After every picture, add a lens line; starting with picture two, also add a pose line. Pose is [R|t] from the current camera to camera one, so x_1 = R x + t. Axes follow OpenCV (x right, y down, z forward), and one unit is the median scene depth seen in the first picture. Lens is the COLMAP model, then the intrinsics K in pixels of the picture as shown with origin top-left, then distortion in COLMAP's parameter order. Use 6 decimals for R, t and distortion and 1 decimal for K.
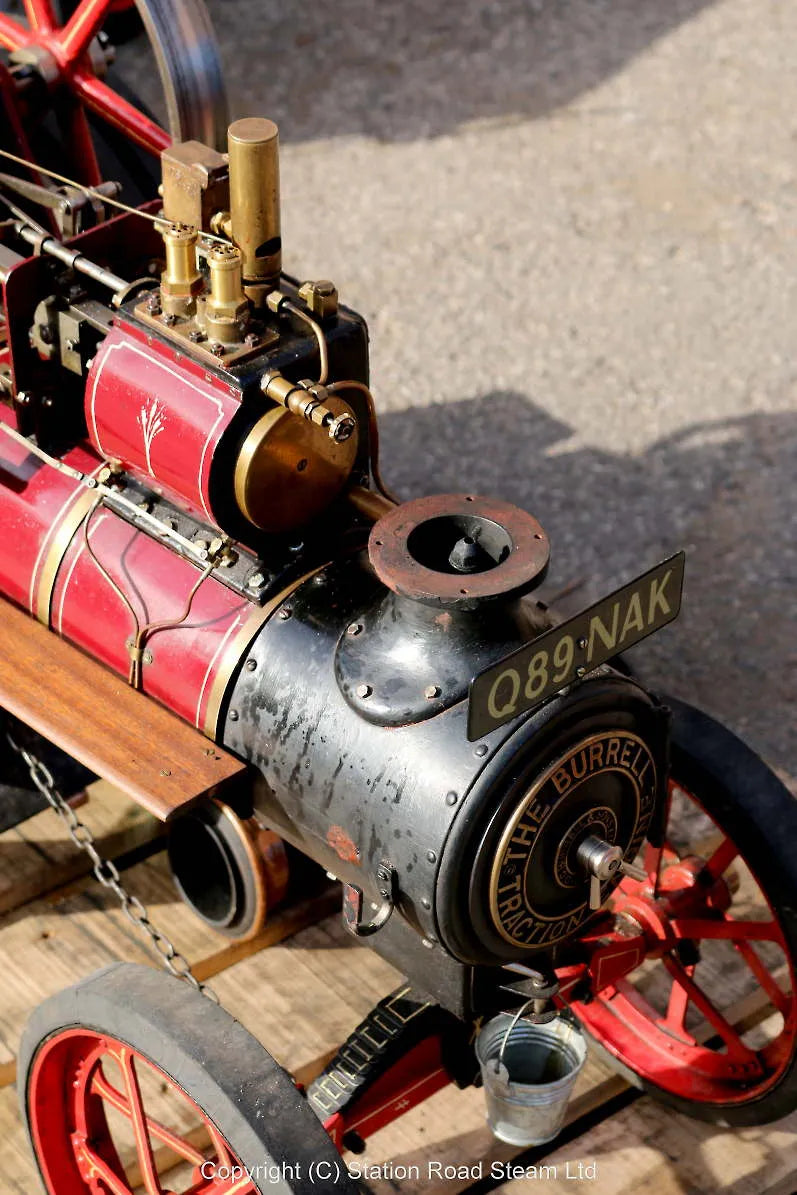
lens RADIAL K [[2645.4, 0, 398.5], [0, 2645.4, 597.5], [0, 0, 1]] dist [0.044191, -0.462599]
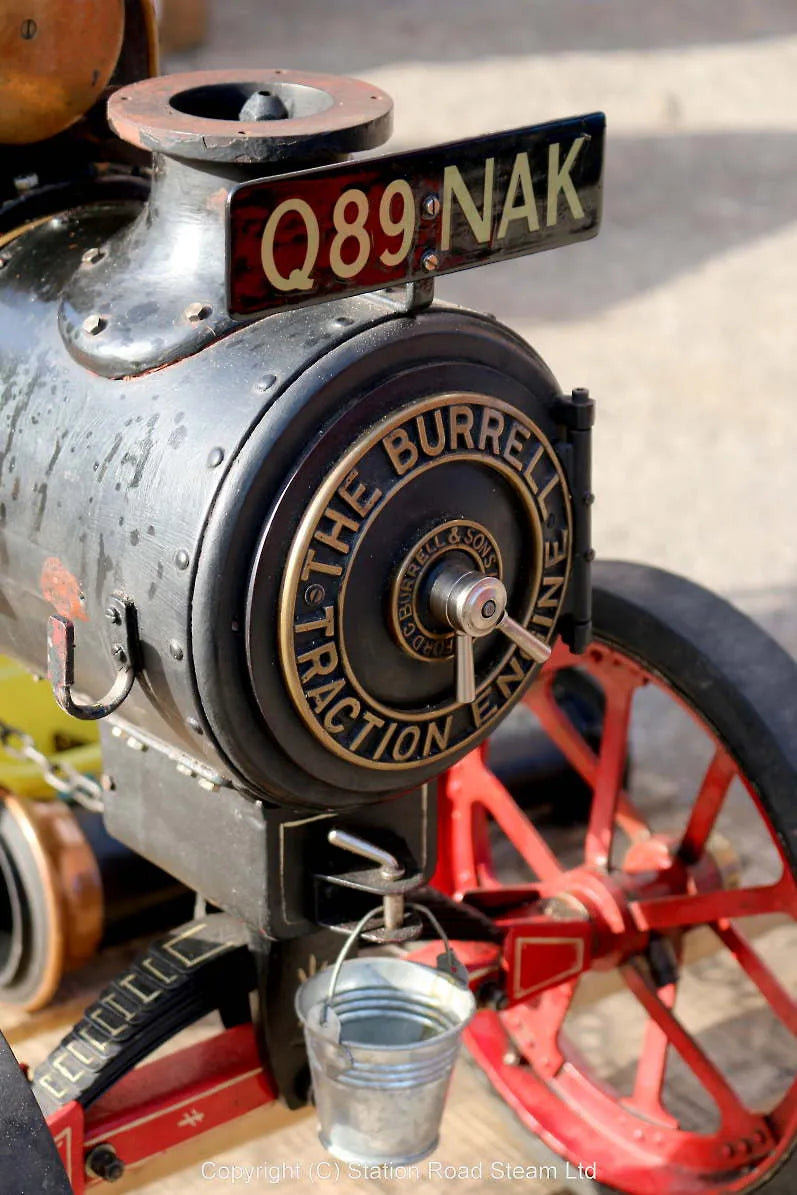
lens RADIAL K [[2732.8, 0, 398.5], [0, 2732.8, 597.5], [0, 0, 1]] dist [0.000037, -0.065240]
pose [[0.999250, 0.012104, -0.036783, 0.083001], [-0.019385, 0.978660, -0.204570, 0.227811], [0.033522, 0.205129, 0.978161, 0.376225]]
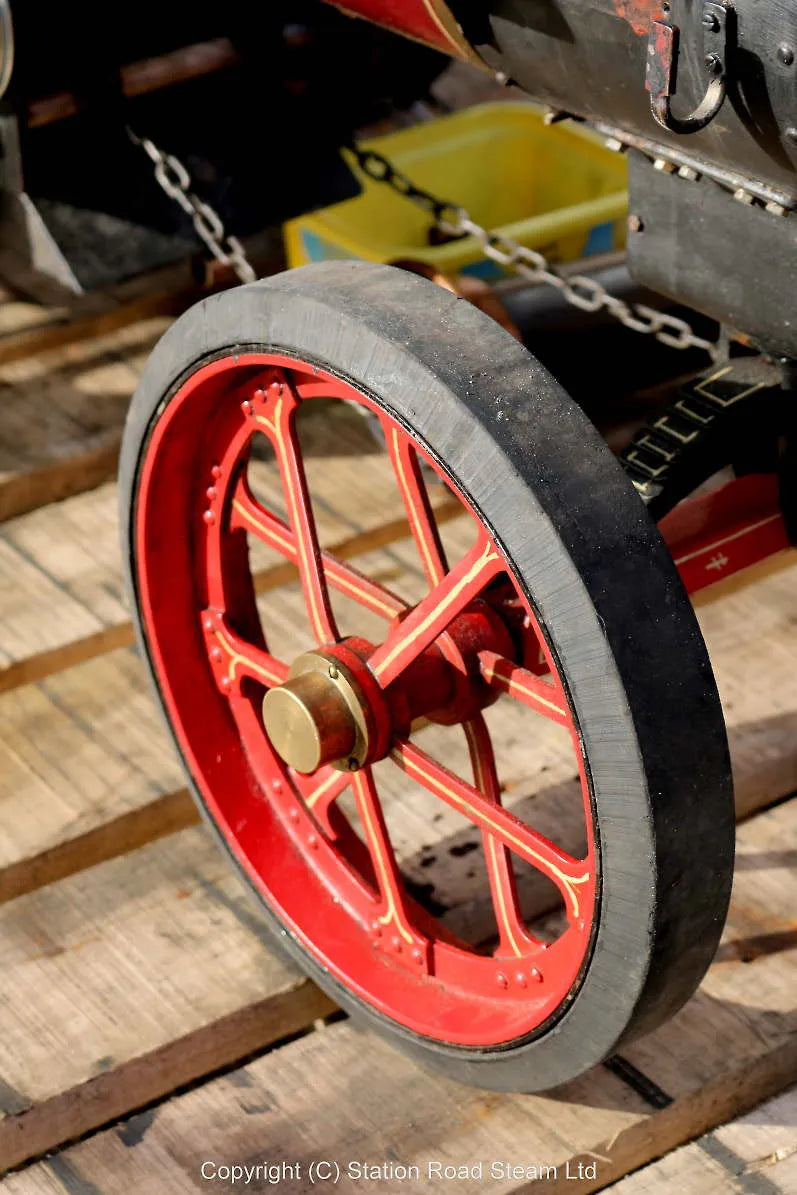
lens RADIAL K [[2645.4, 0, 398.5], [0, 2645.4, 597.5], [0, 0, 1]] dist [0.044191, -0.462599]
pose [[0.997159, 0.002508, -0.075282, -0.030474], [-0.006338, 0.998694, -0.050690, 0.261998], [0.075056, 0.051023, 0.995873, 0.407289]]
